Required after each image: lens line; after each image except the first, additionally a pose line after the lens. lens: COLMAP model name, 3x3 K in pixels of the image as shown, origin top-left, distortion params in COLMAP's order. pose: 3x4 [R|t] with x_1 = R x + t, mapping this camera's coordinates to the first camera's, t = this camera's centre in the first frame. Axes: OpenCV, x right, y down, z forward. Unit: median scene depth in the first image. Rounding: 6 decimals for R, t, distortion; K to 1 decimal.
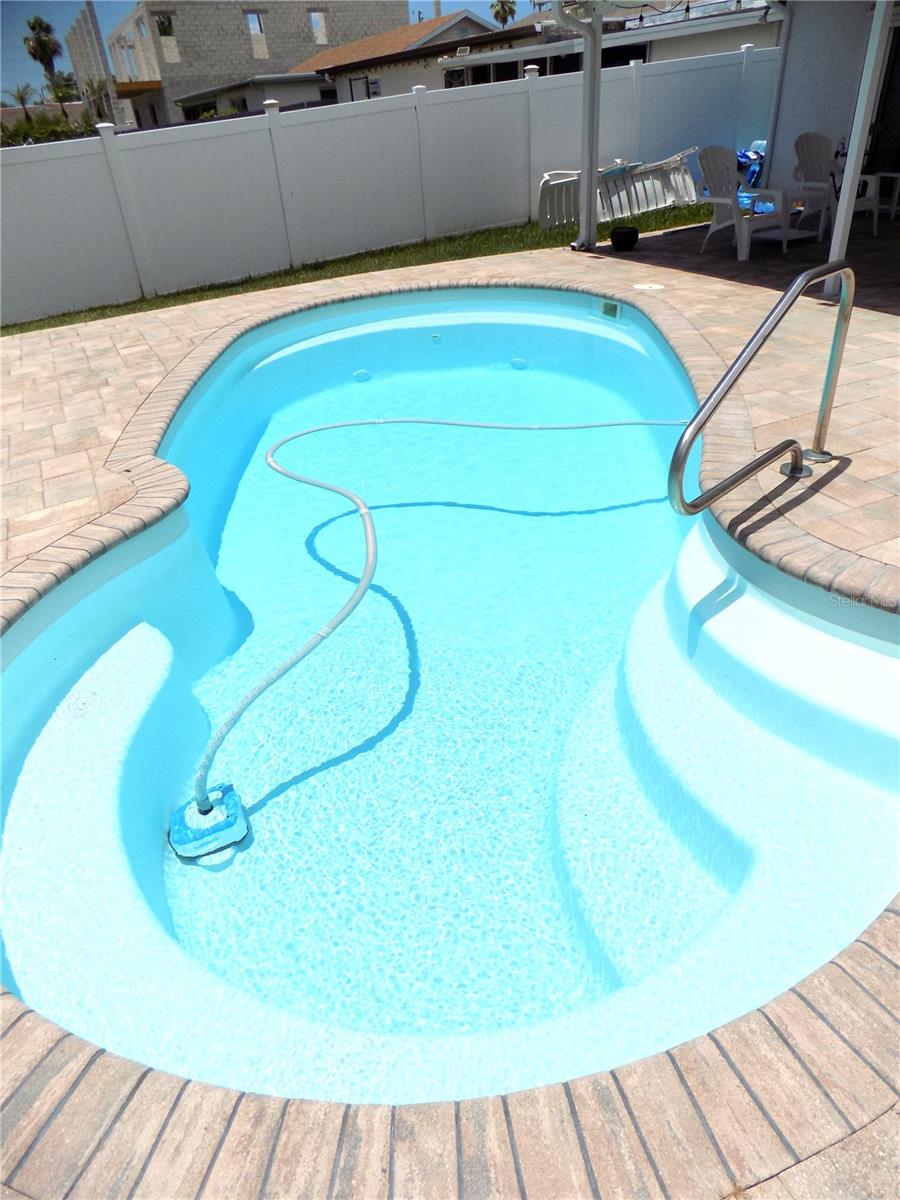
lens RADIAL K [[822.8, 0, 450.9], [0, 822.8, 605.2], [0, 0, 1]] dist [-0.060160, 0.062074]
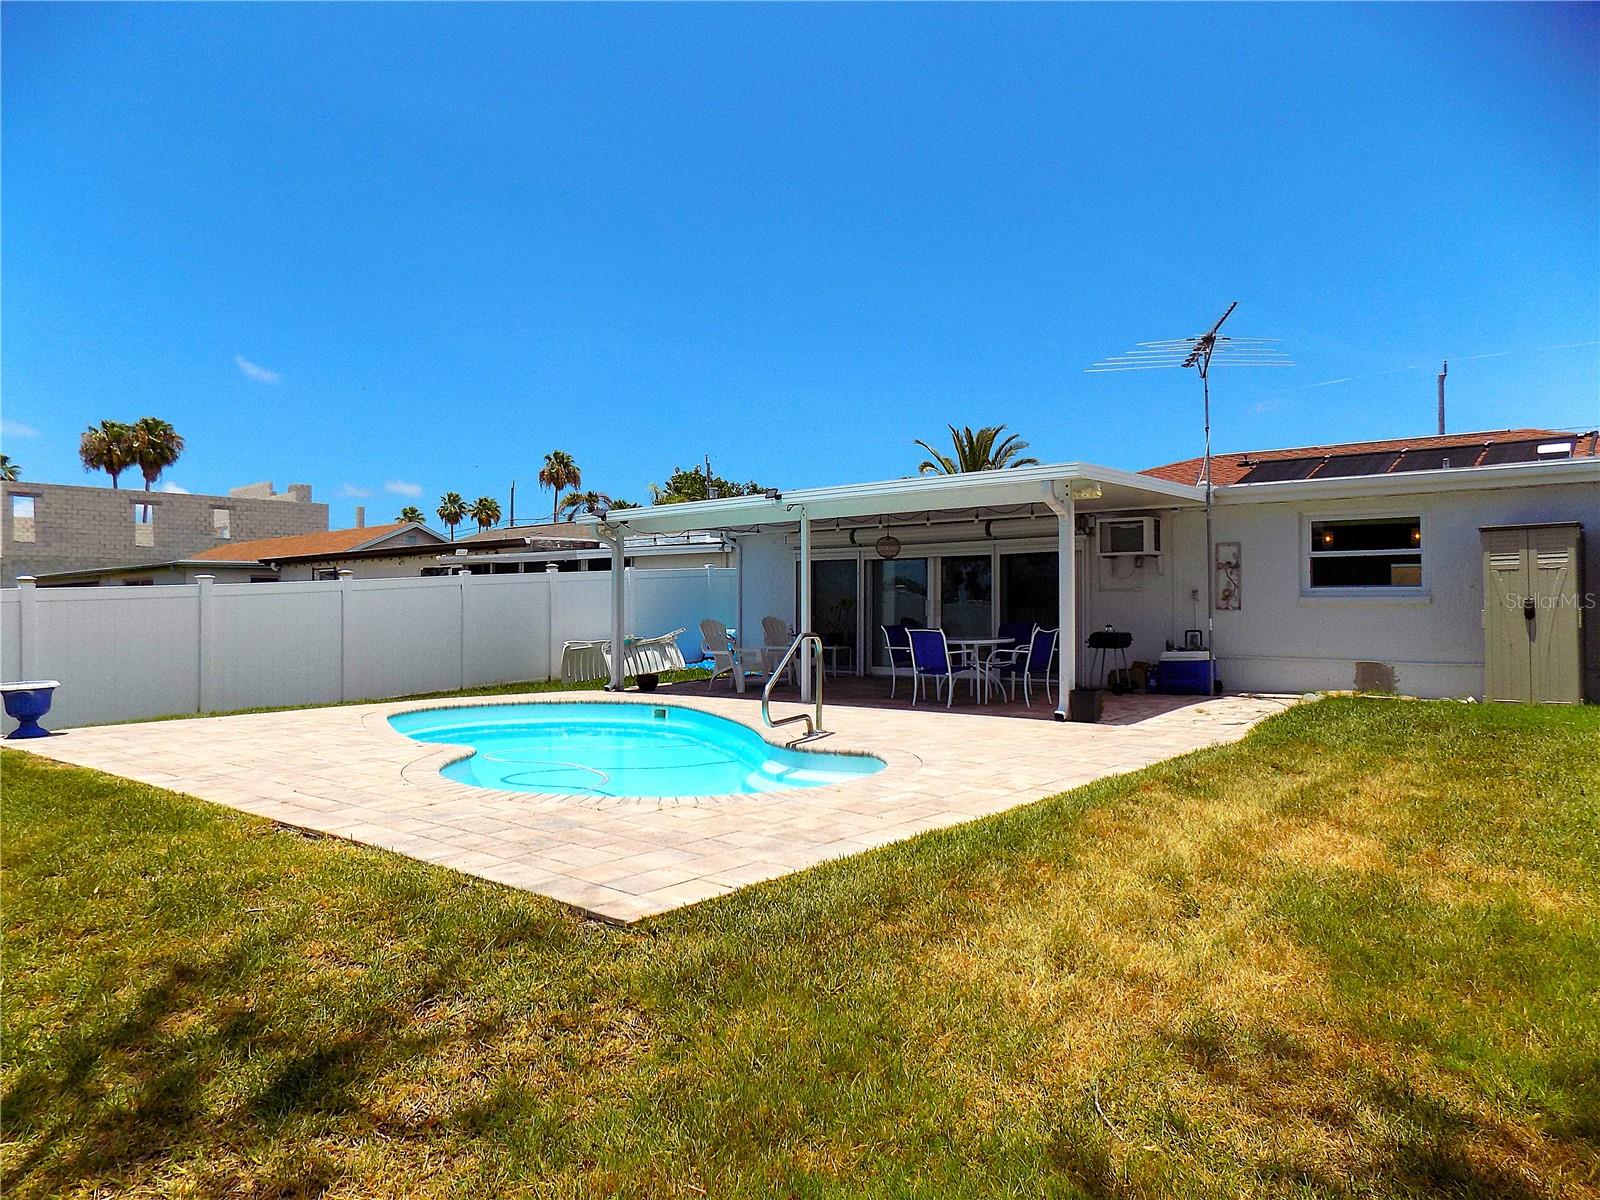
lens RADIAL K [[1097.1, 0, 801.1], [0, 1097.1, 596.1], [0, 0, 1]] dist [-0.060160, 0.062074]
pose [[0.913284, 0.061087, 0.402716, -0.212094], [0.169614, 0.841859, -0.512352, 0.281803], [-0.370328, 0.536230, 0.758495, -0.364991]]
